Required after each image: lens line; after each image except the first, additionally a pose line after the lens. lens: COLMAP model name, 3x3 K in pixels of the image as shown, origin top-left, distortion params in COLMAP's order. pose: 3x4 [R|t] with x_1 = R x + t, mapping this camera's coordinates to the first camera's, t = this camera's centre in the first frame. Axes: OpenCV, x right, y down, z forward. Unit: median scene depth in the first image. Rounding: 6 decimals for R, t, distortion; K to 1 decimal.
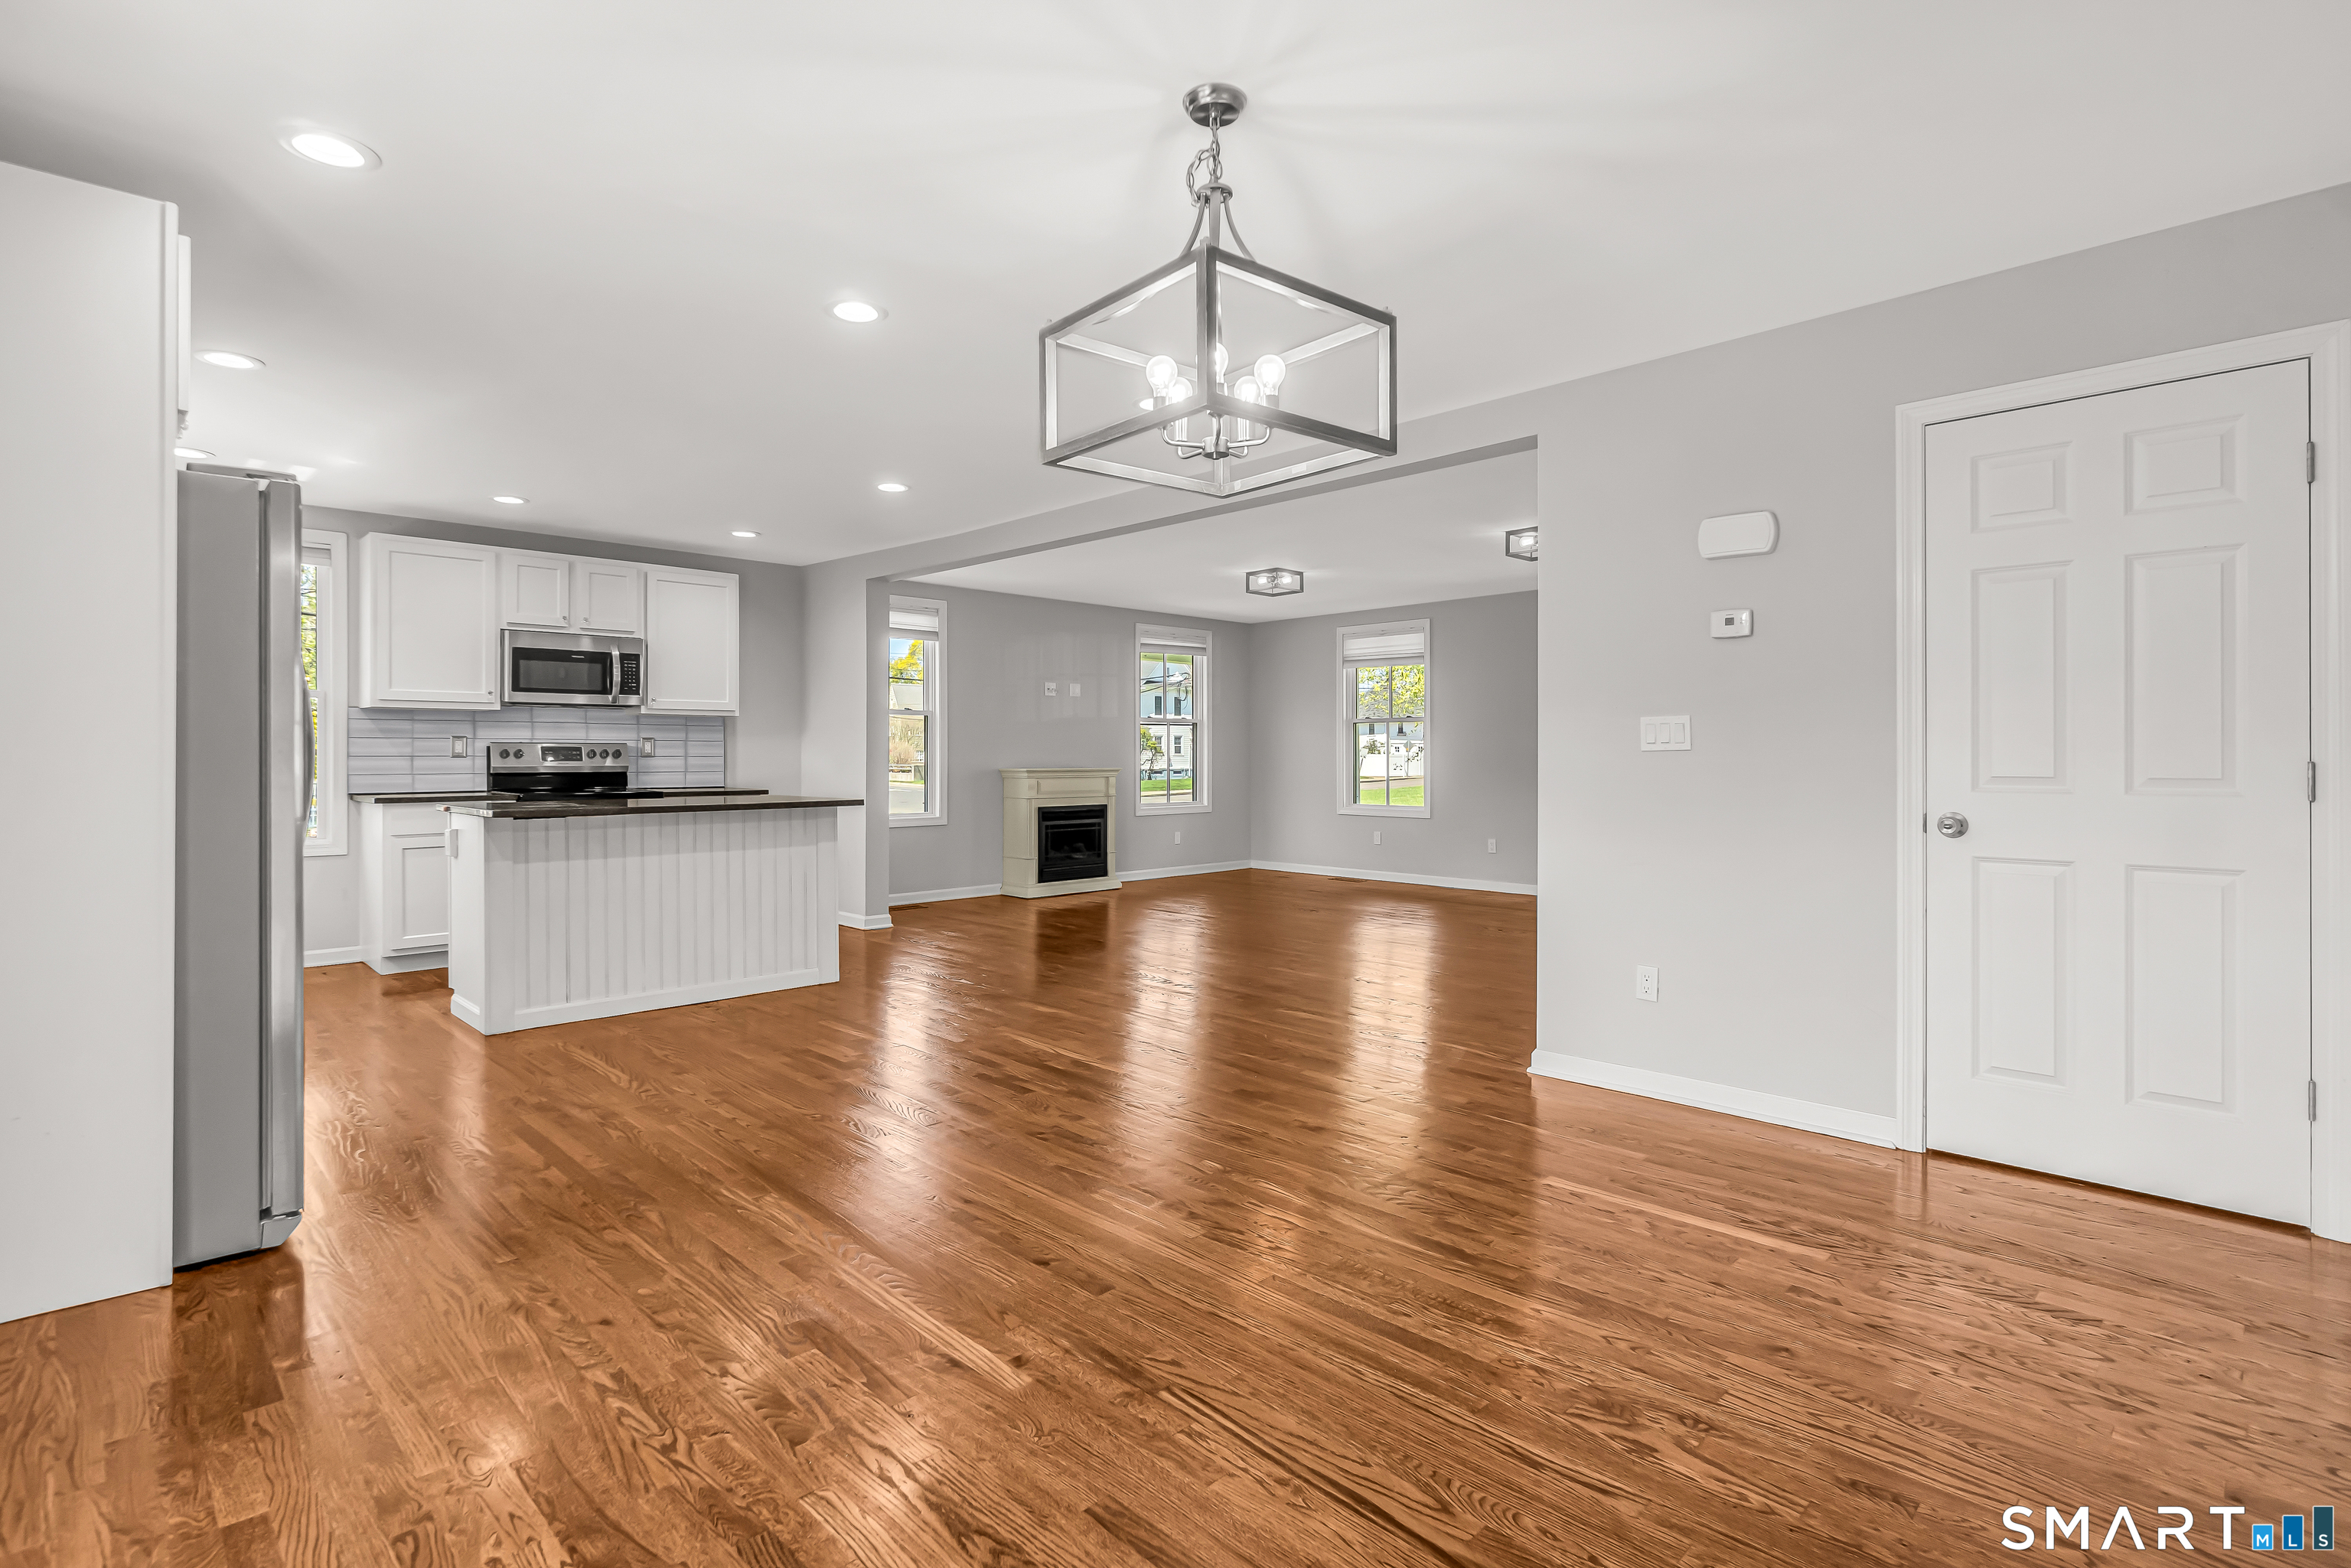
lens RADIAL K [[1139.3, 0, 1169.3], [0, 1139.3, 756.8], [0, 0, 1]] dist [-0.001618, -0.000187]
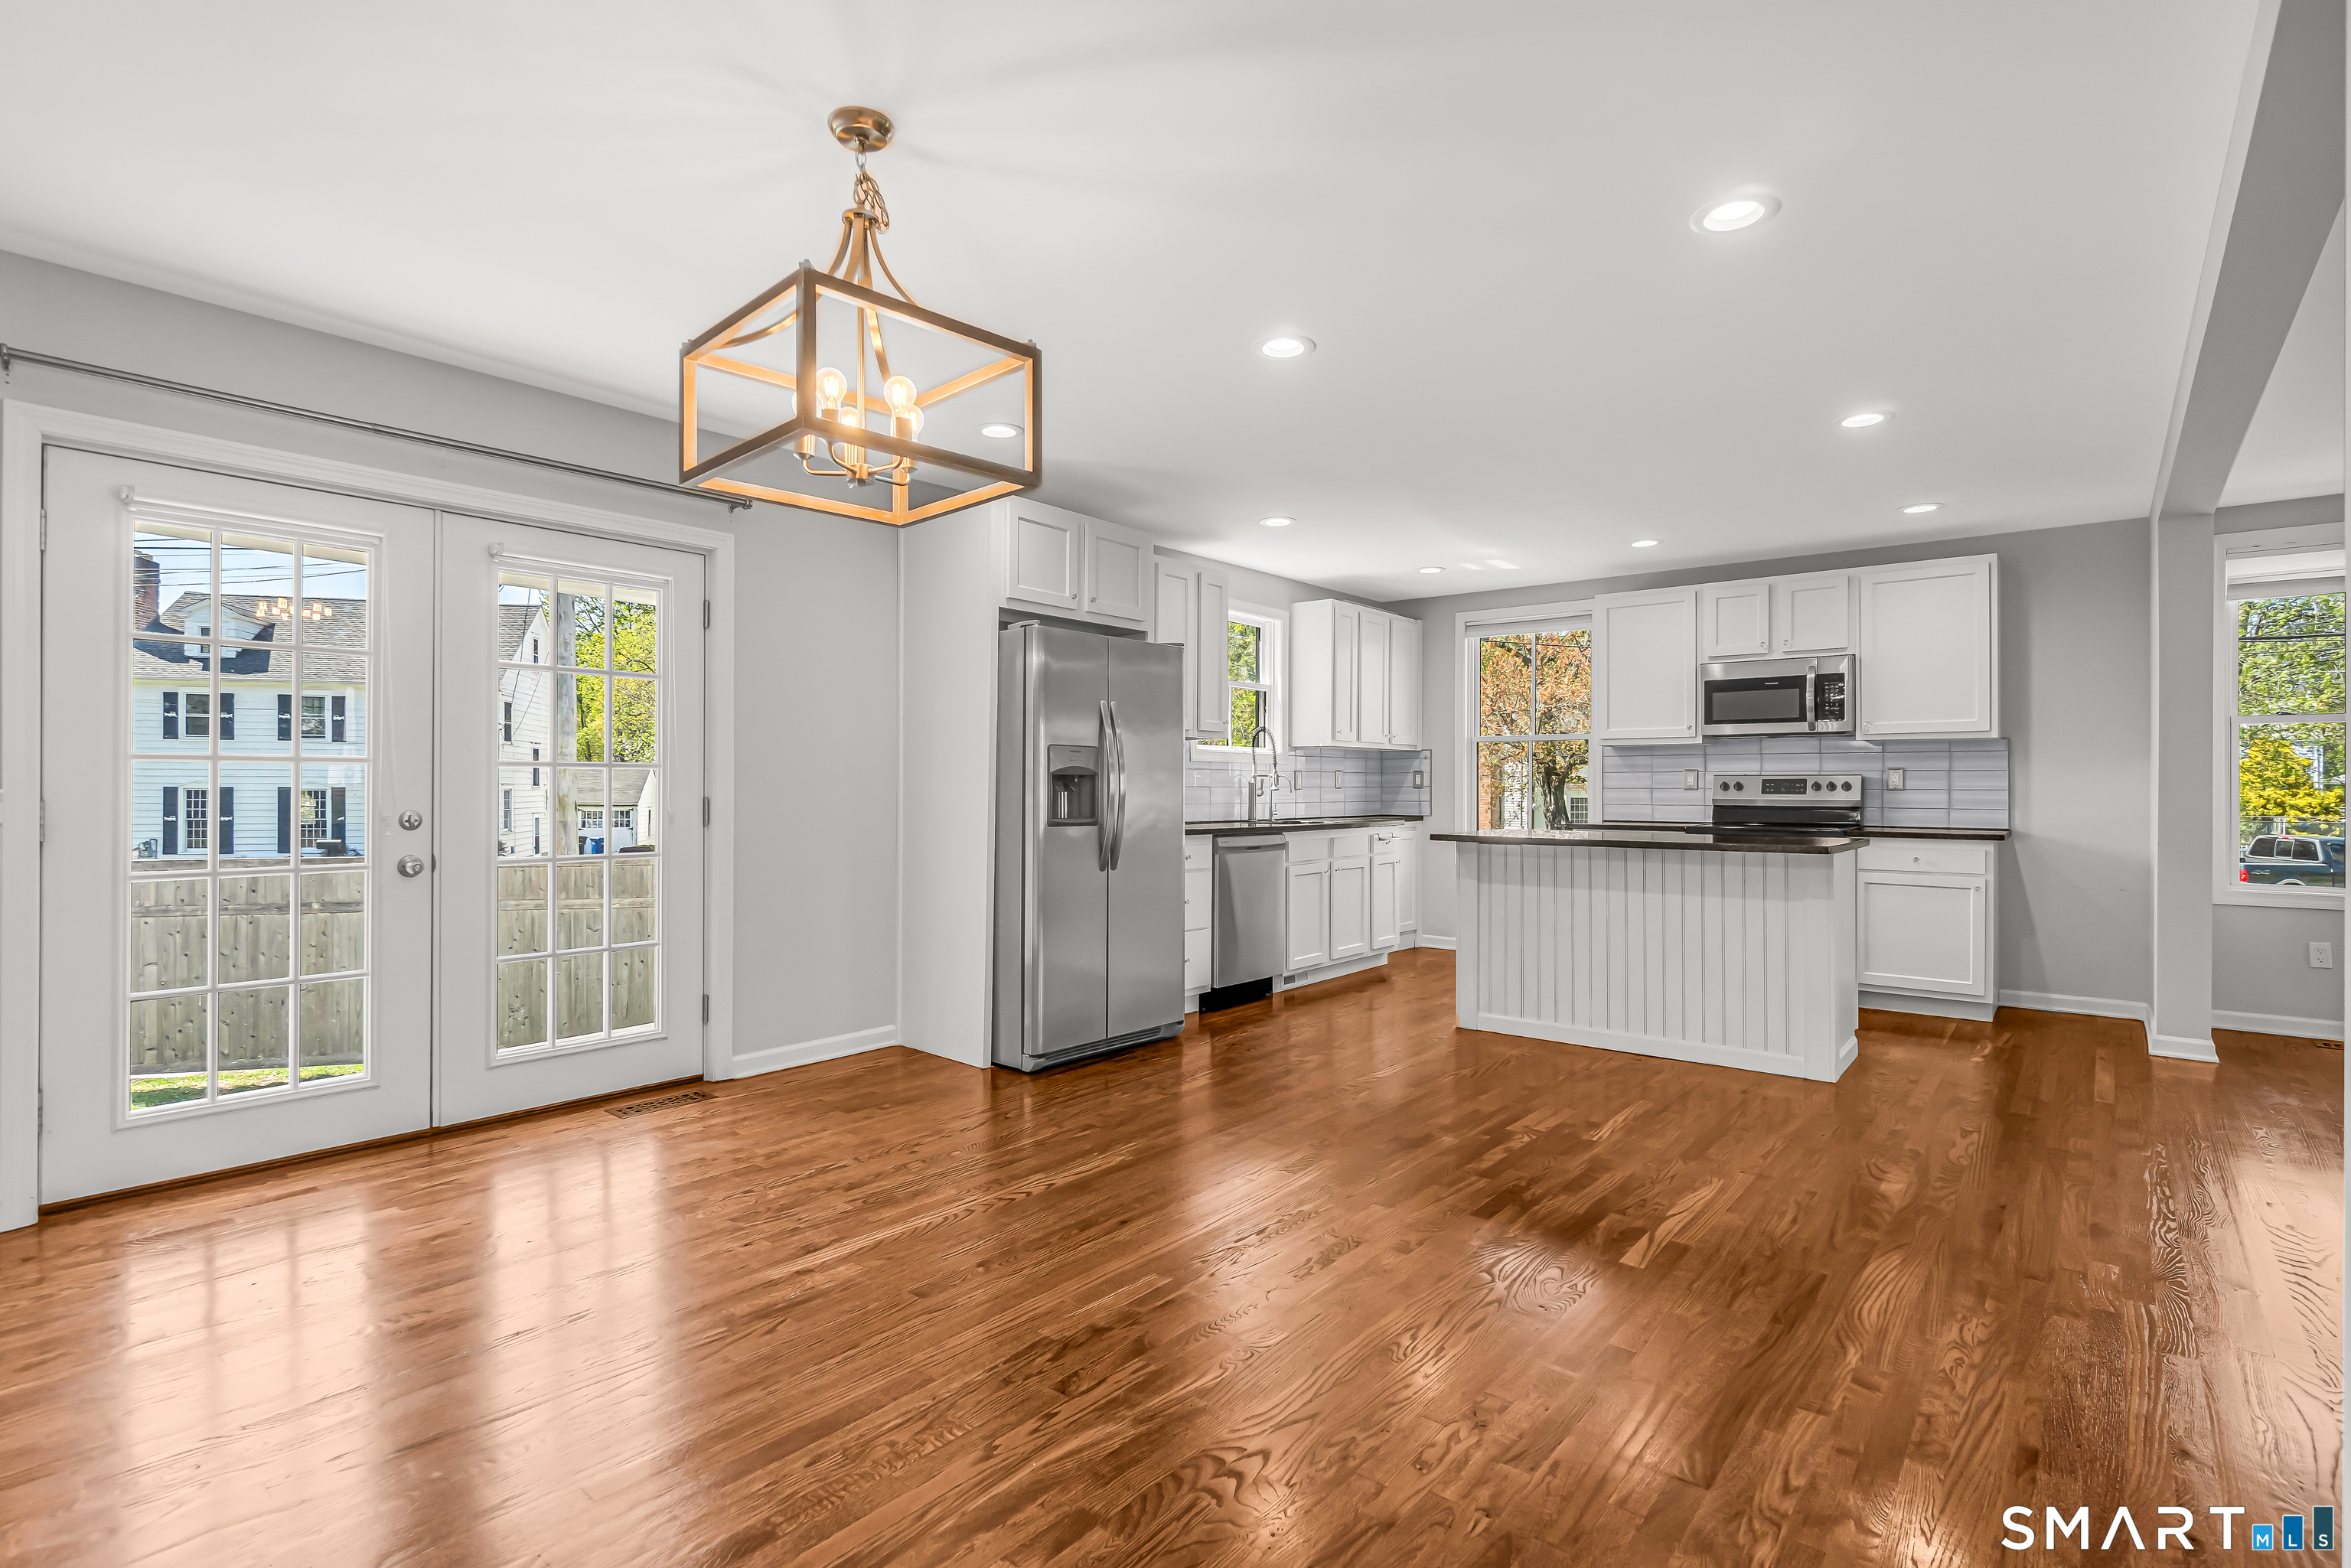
lens RADIAL K [[1123.5, 0, 1158.1], [0, 1123.5, 774.6], [0, 0, 1]] dist [-0.005241, -0.000287]
pose [[0.088682, -0.010077, -0.996009, 0.346437], [-0.003021, 0.999942, -0.010385, -0.001062], [0.996055, 0.003930, 0.088646, 0.389027]]
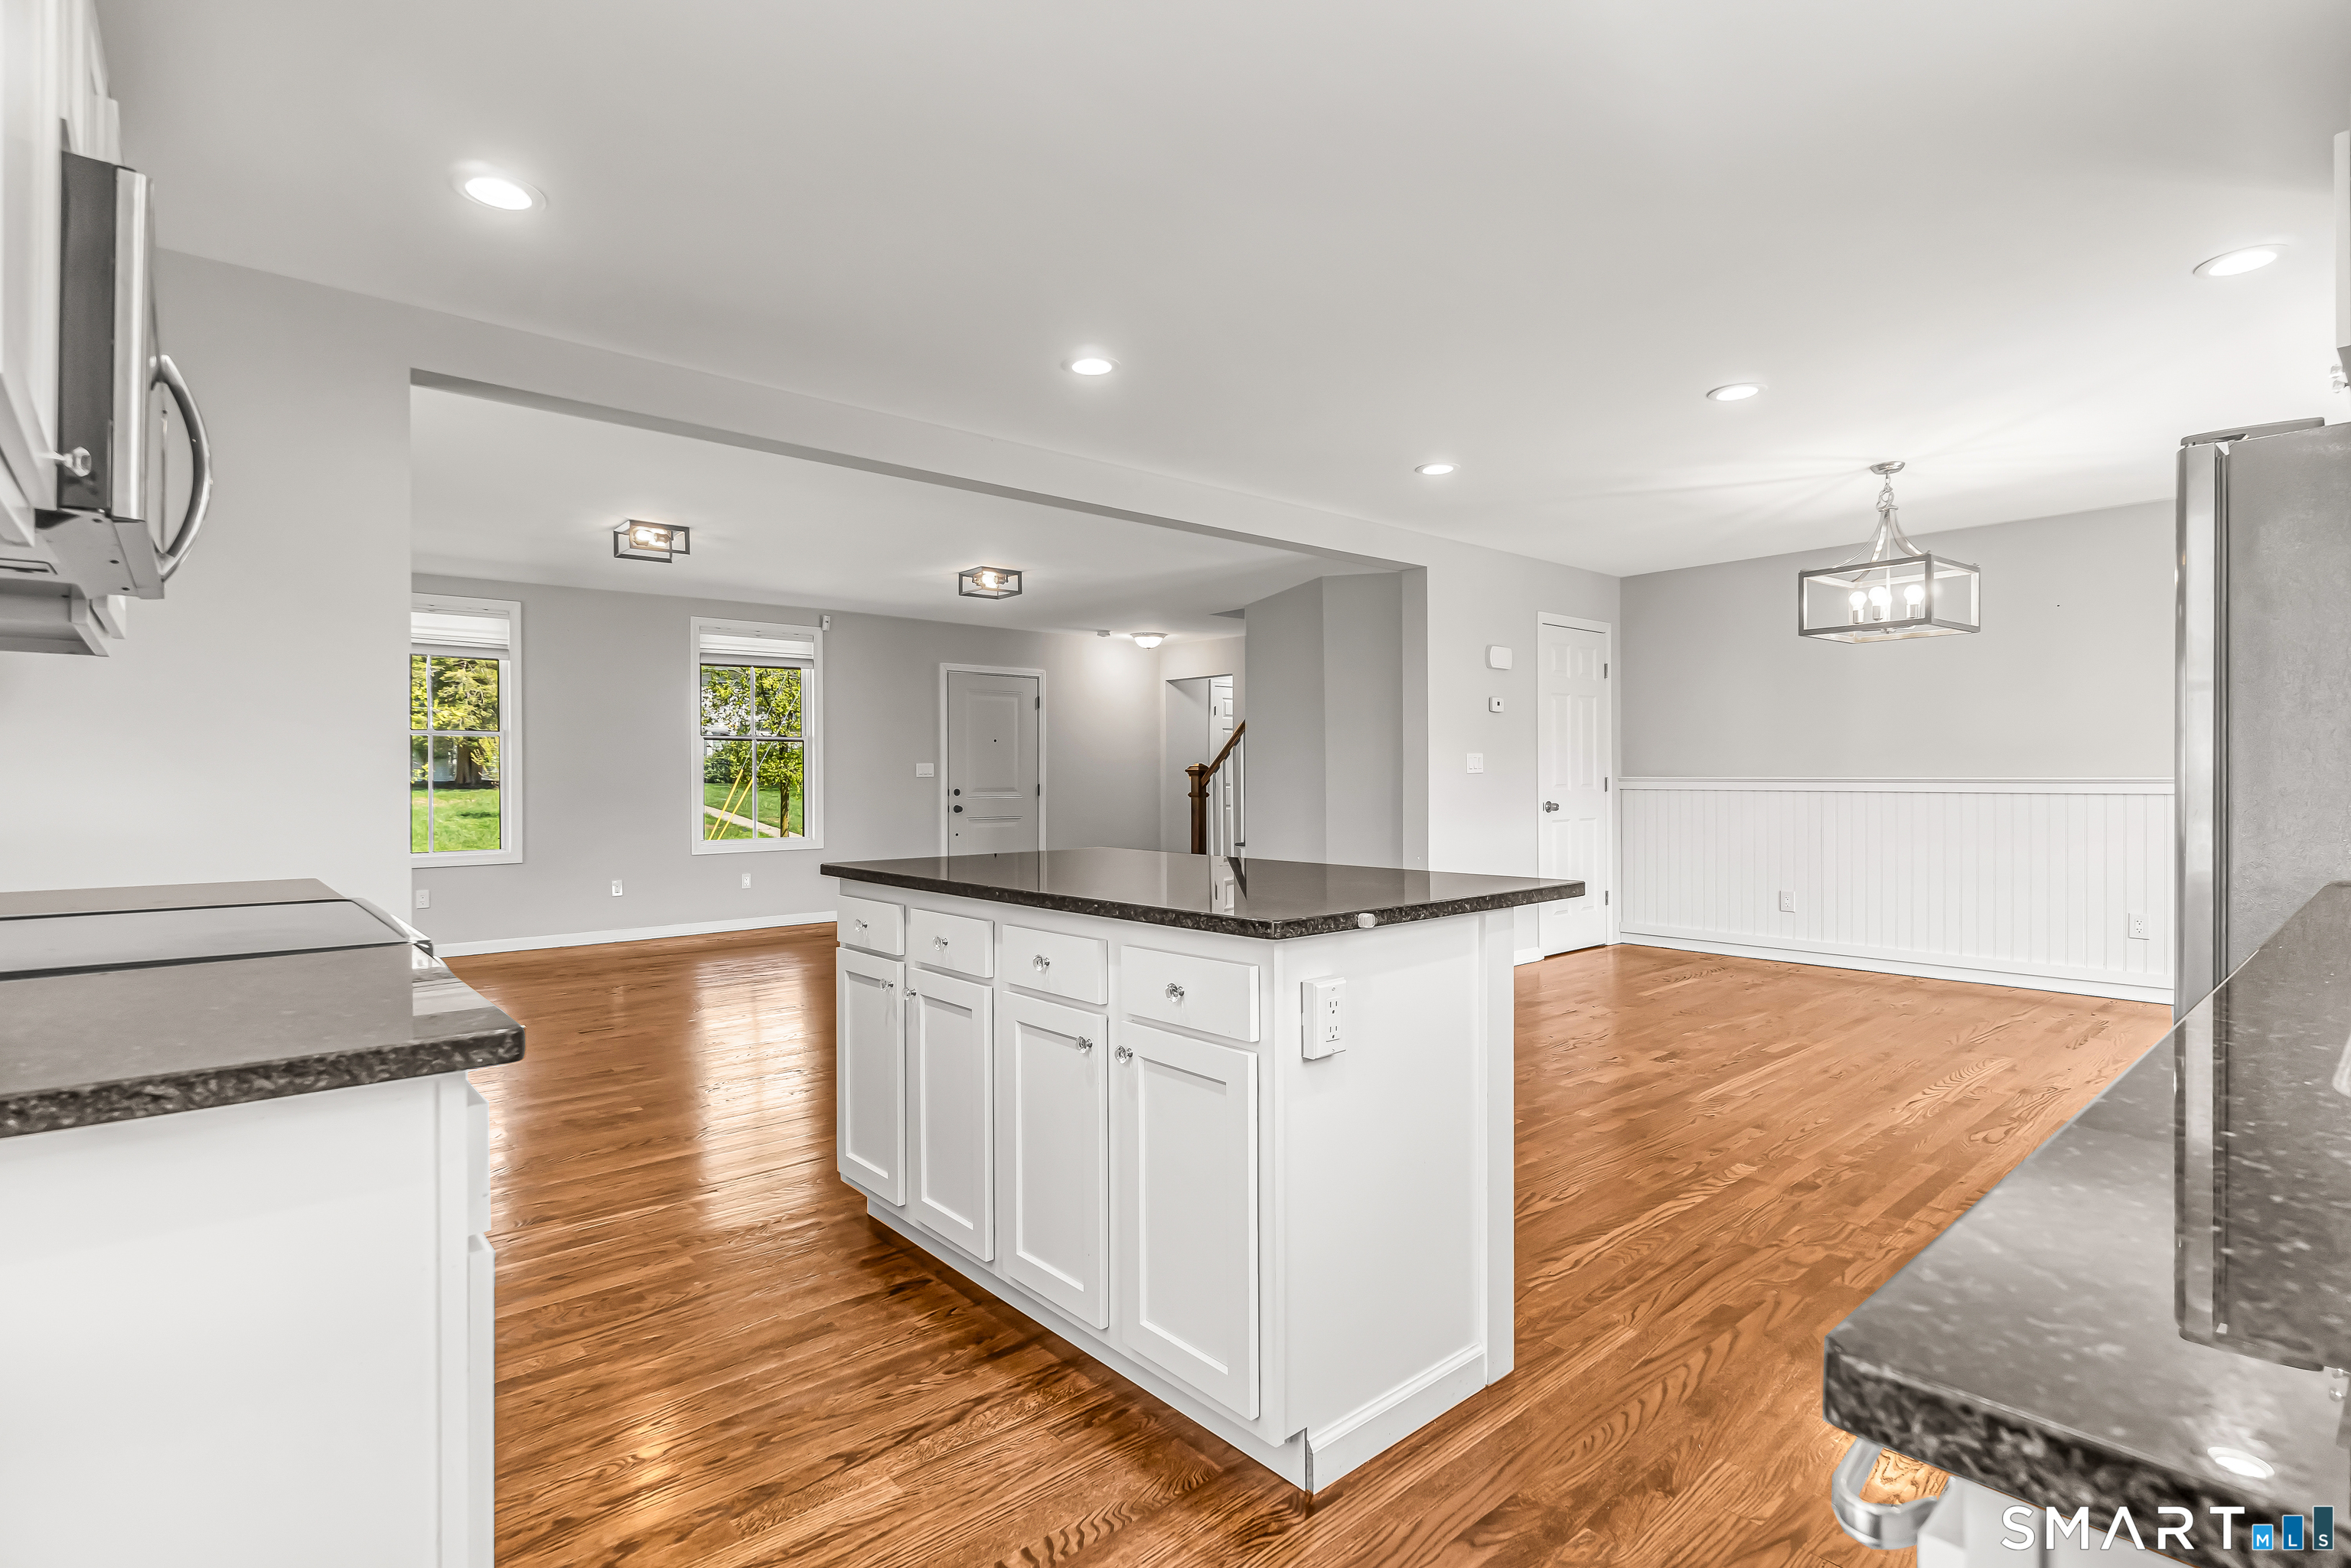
lens RADIAL K [[1139.3, 0, 1169.3], [0, 1139.3, 756.8], [0, 0, 1]] dist [-0.001618, -0.000187]
pose [[0.065036, 0.017148, 0.997736, -0.712253], [0.005750, 0.999829, -0.017558, -0.001852], [-0.997866, 0.006879, 0.064926, 0.730223]]
